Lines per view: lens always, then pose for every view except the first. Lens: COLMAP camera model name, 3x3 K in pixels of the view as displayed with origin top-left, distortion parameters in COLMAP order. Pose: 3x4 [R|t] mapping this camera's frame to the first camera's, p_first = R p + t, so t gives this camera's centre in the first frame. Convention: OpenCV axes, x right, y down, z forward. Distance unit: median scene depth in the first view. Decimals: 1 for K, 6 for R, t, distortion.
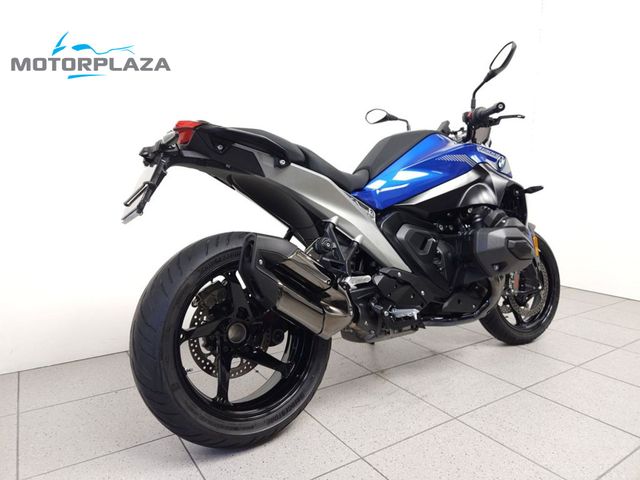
lens RADIAL K [[433.6, 0, 320.0], [0, 433.6, 240.0], [0, 0, 1]] dist [0.052526, 0.000376]
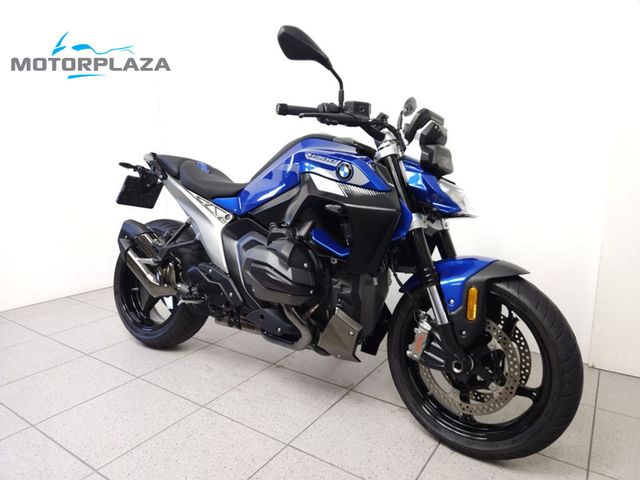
lens RADIAL K [[433.6, 0, 320.0], [0, 433.6, 240.0], [0, 0, 1]] dist [0.052526, 0.000376]
pose [[0.363894, 0.151091, -0.919104, 1.440268], [-0.099055, 0.987438, 0.123106, -0.188462], [0.926158, 0.046245, 0.374289, 0.879980]]
